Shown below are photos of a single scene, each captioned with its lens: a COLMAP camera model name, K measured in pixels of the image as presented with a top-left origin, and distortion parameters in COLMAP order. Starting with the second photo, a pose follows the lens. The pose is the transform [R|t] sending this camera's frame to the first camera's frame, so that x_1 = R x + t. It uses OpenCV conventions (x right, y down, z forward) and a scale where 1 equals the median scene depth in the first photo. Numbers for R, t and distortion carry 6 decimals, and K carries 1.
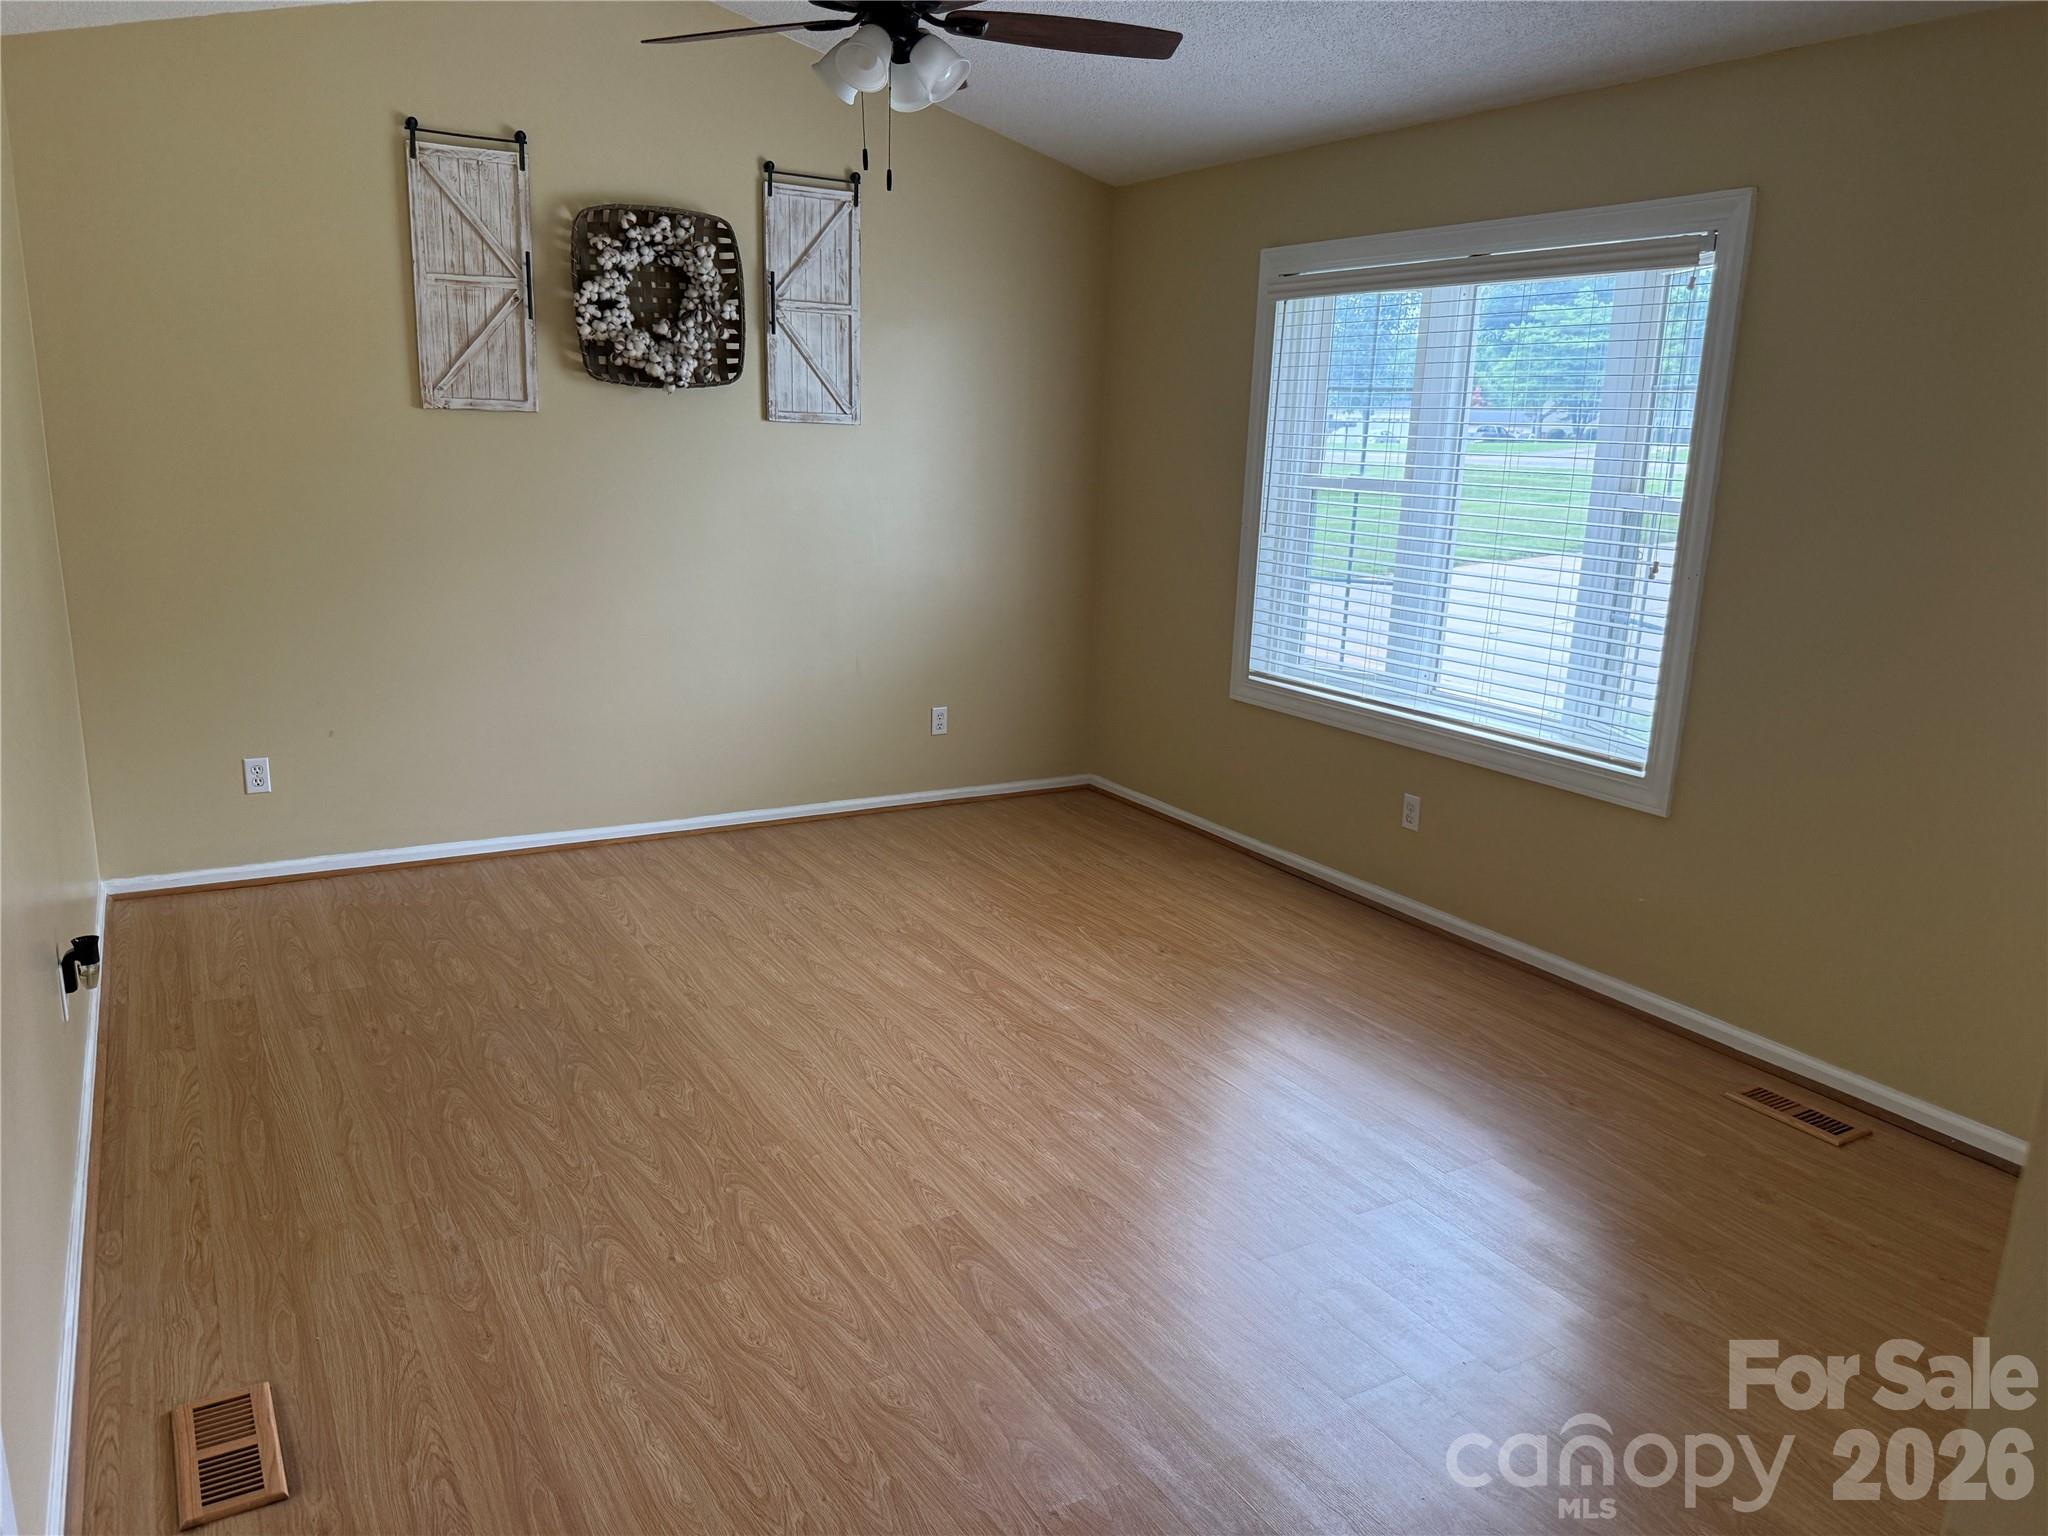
lens RADIAL K [[1428.7, 0, 1012.3], [0, 1428.7, 788.0], [0, 0, 1]] dist [0.035832, -0.040987]
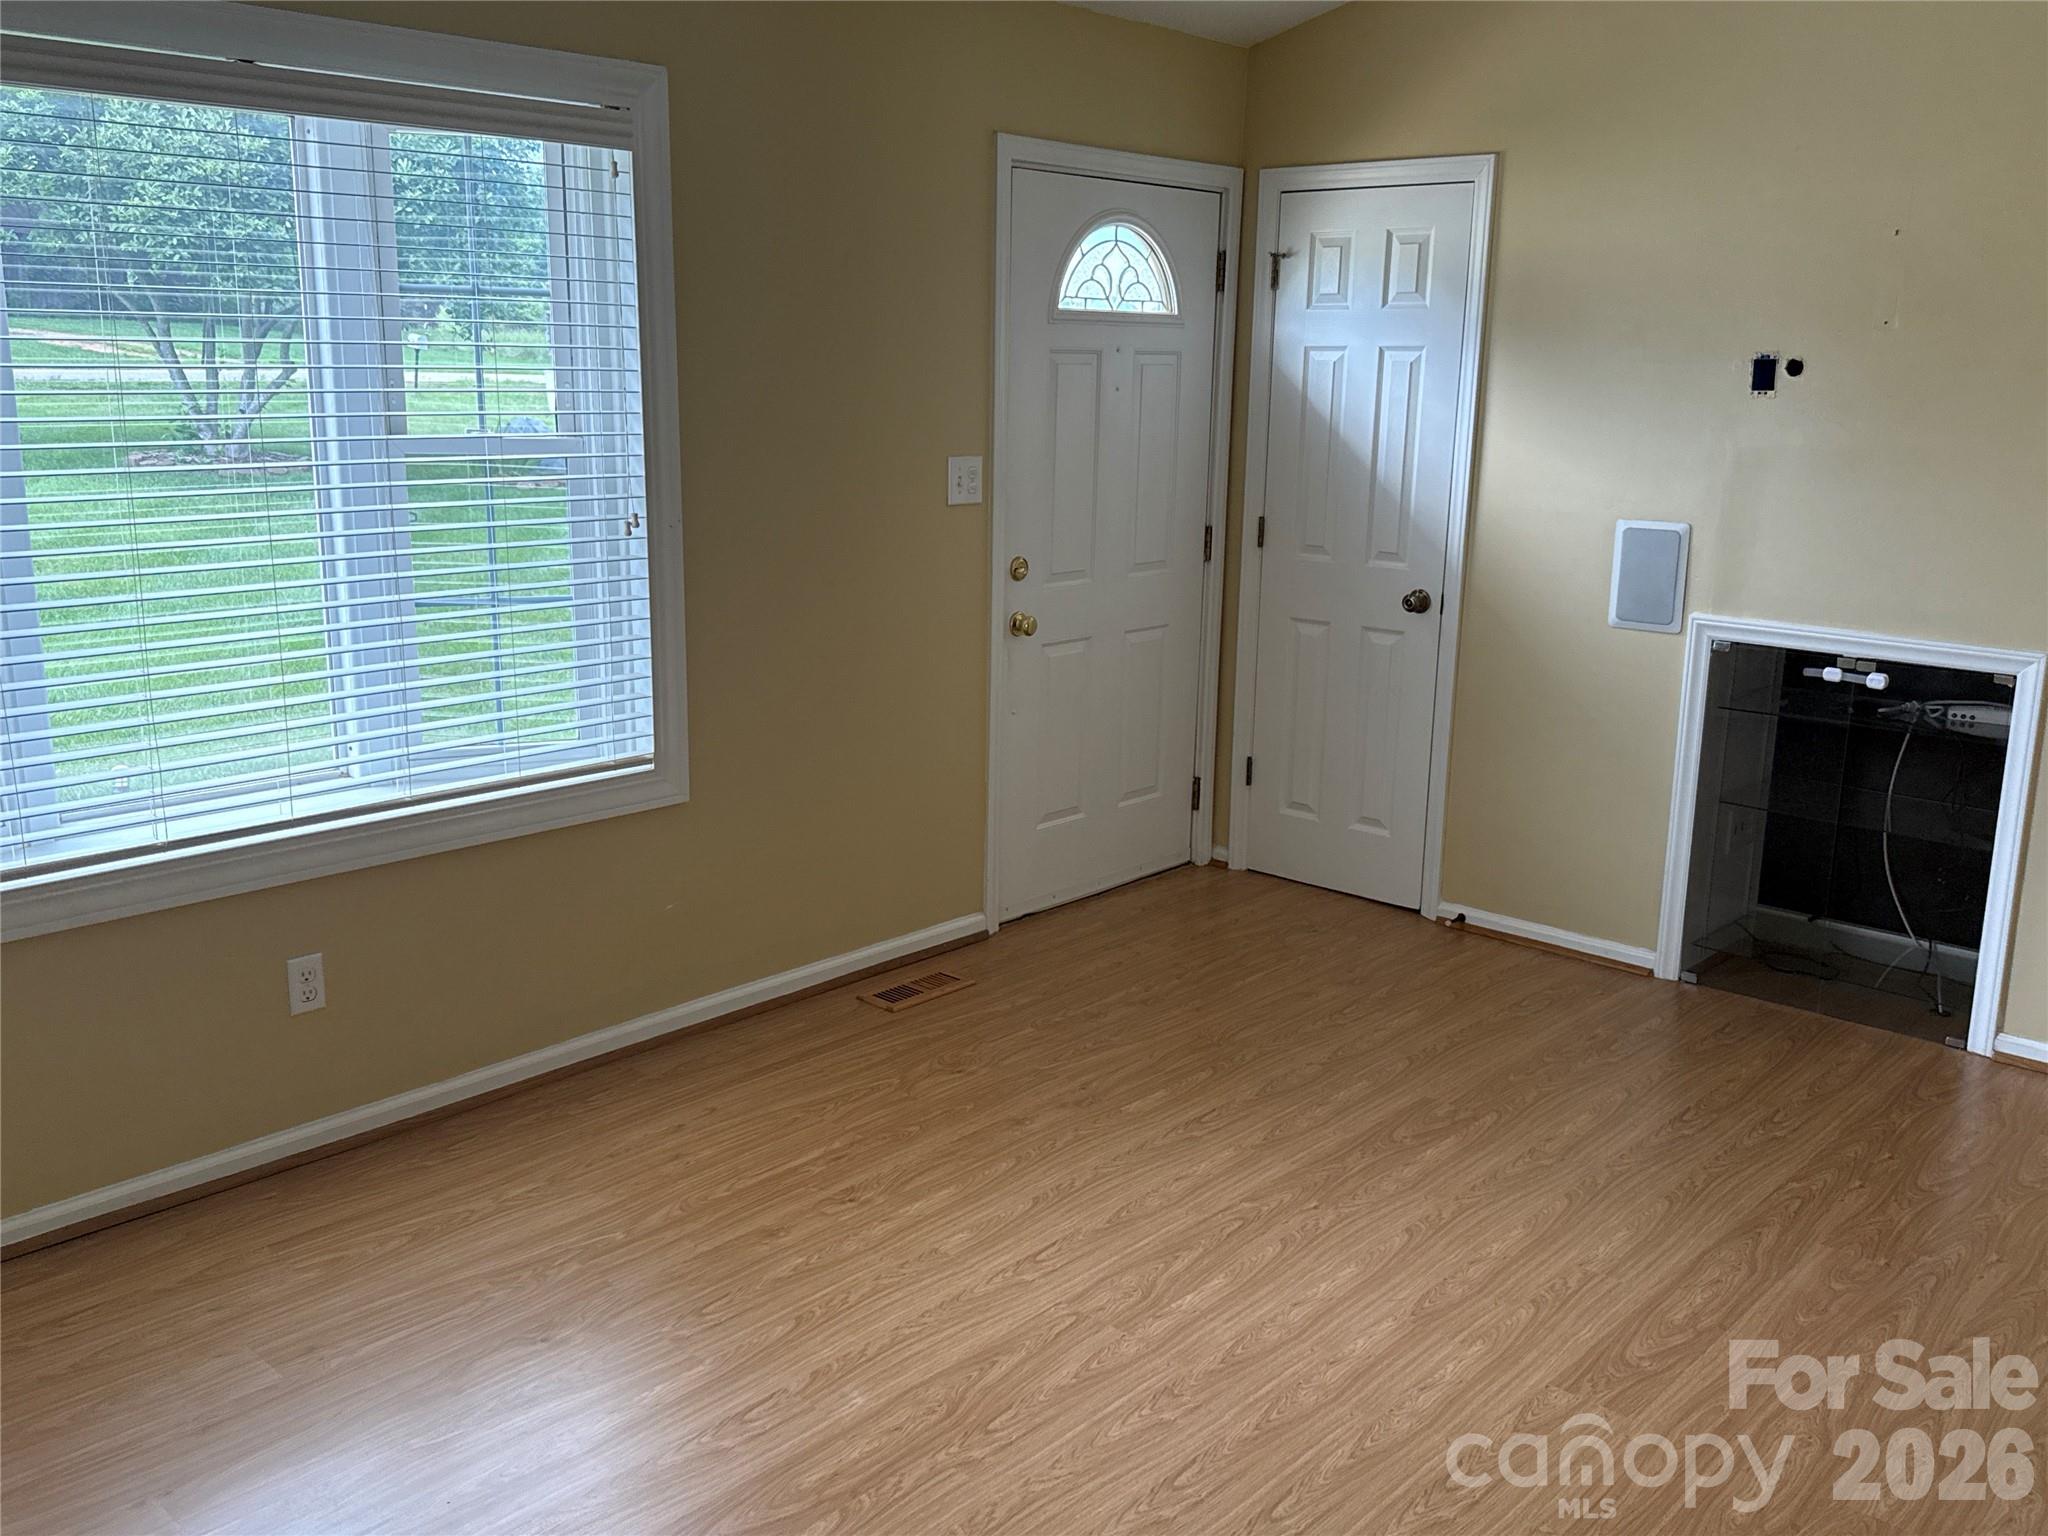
lens RADIAL K [[1765.1, 0, 1012.9], [0, 1765.1, 760.8], [0, 0, 1]] dist [0.092944, -0.045438]
pose [[-0.299601, -0.245463, 0.921947, -0.669791], [0.207365, 0.926482, 0.314057, -0.341298], [-0.931257, 0.285271, -0.226675, 1.208453]]
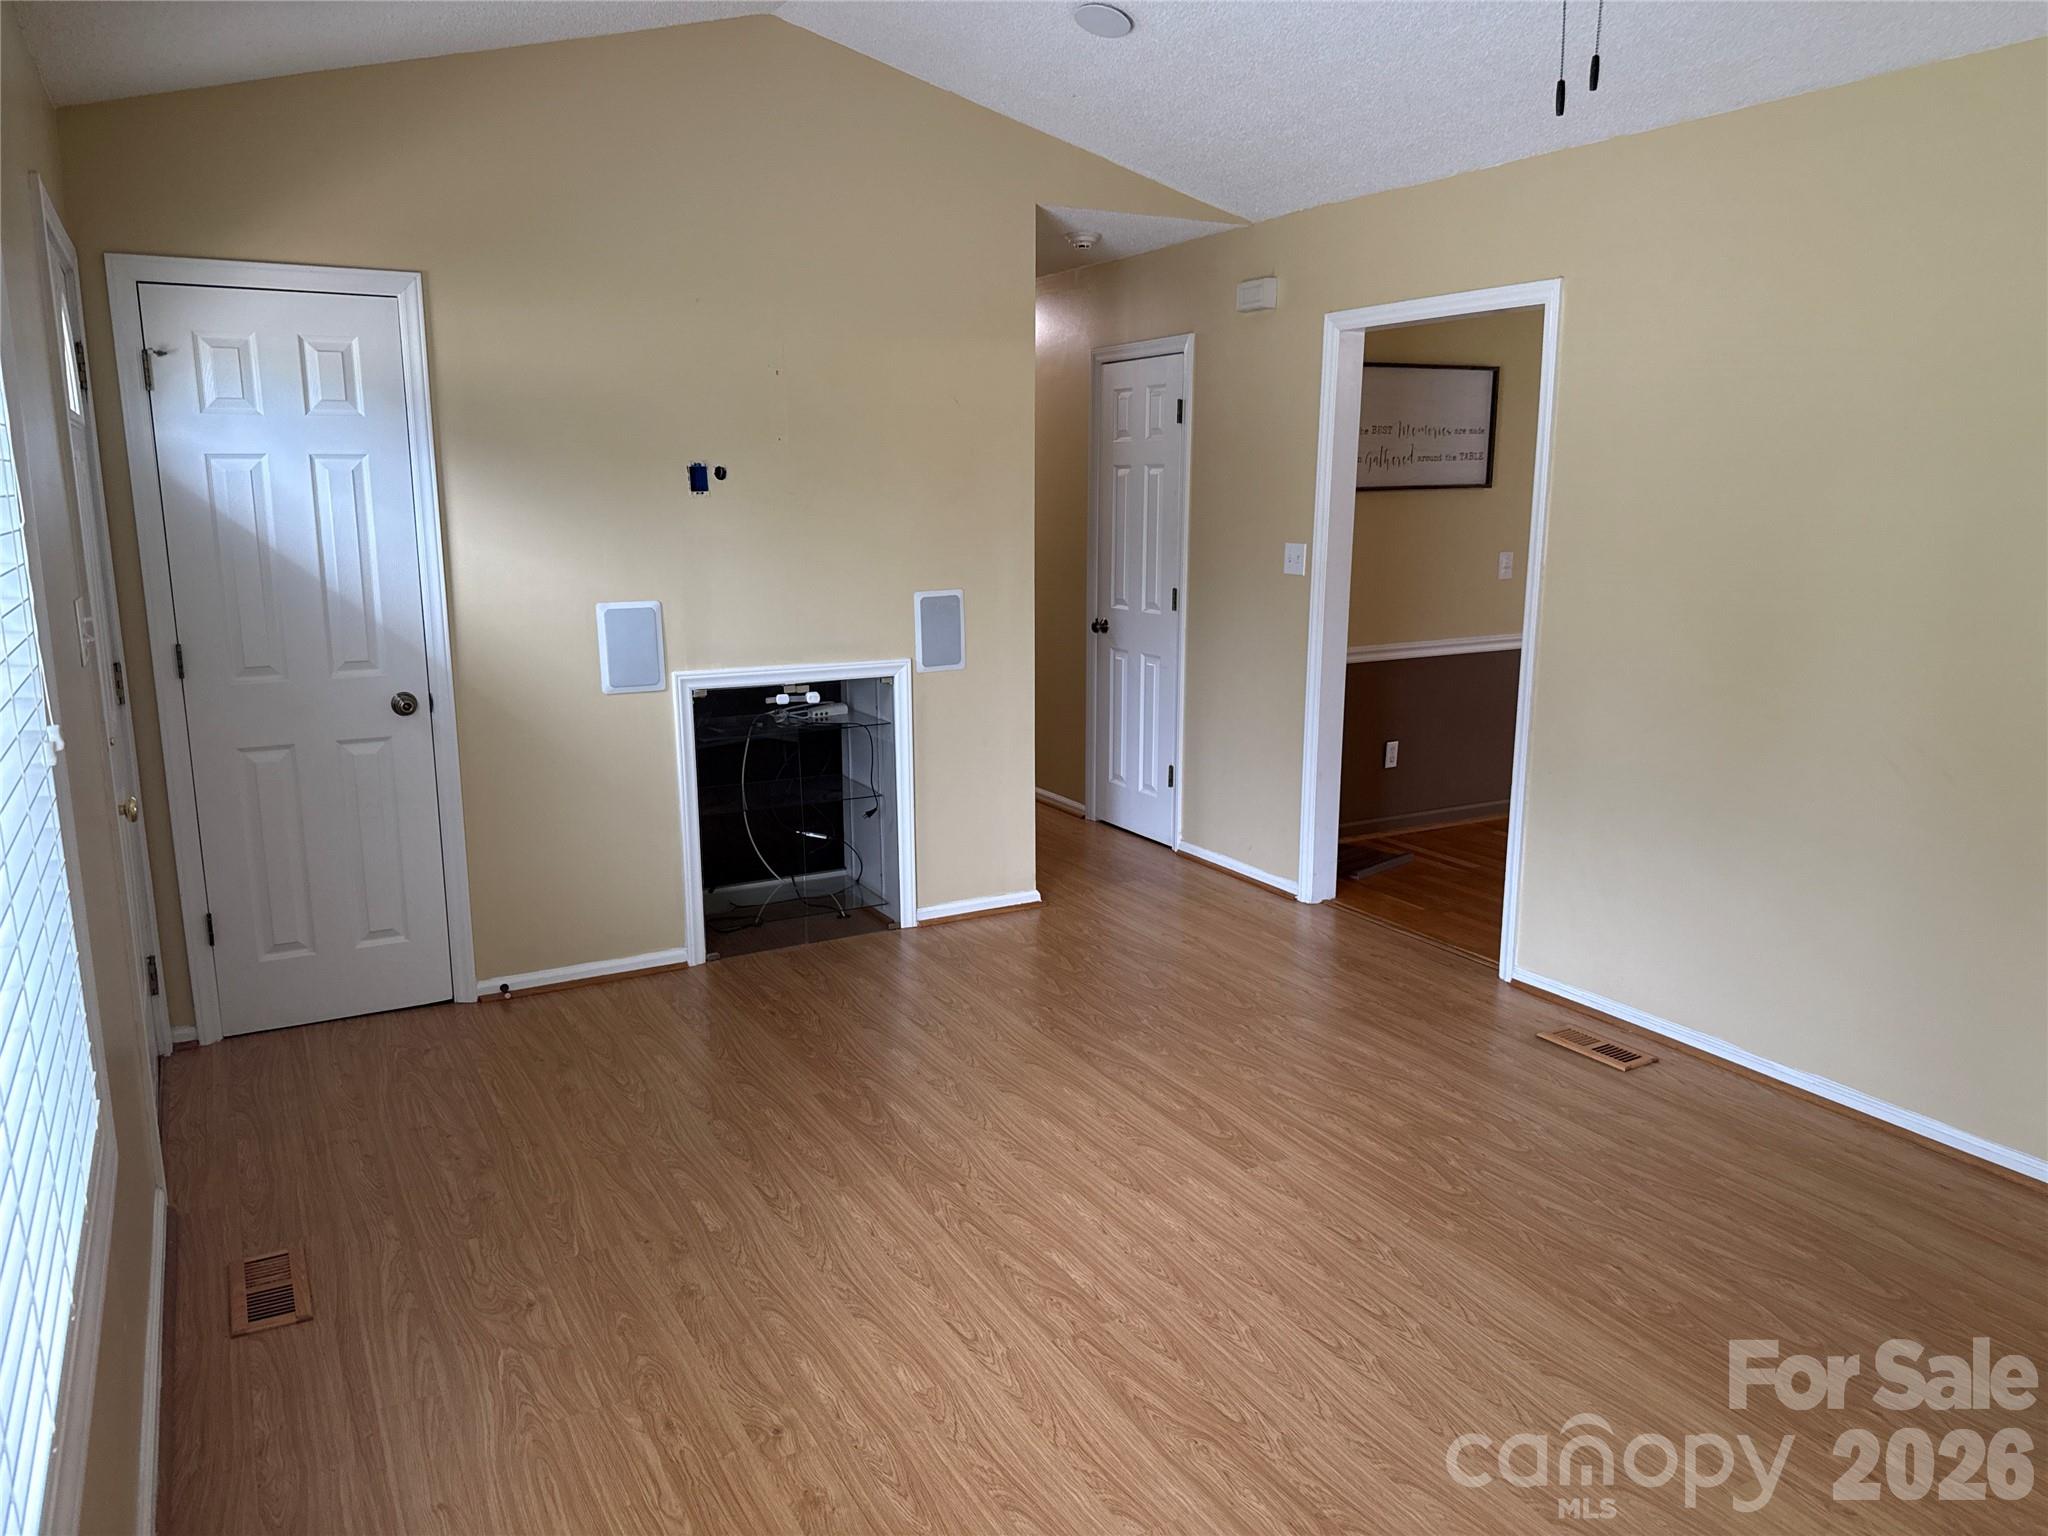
lens RADIAL K [[1428.7, 0, 1013.8], [0, 1428.7, 772.1], [0, 0, 1]] dist [0.035832, -0.040987]
pose [[-0.999396, -0.030306, 0.016976, 0.117671], [-0.020019, 0.901888, 0.431506, -0.413512], [-0.028388, 0.430906, -0.901950, 1.636610]]
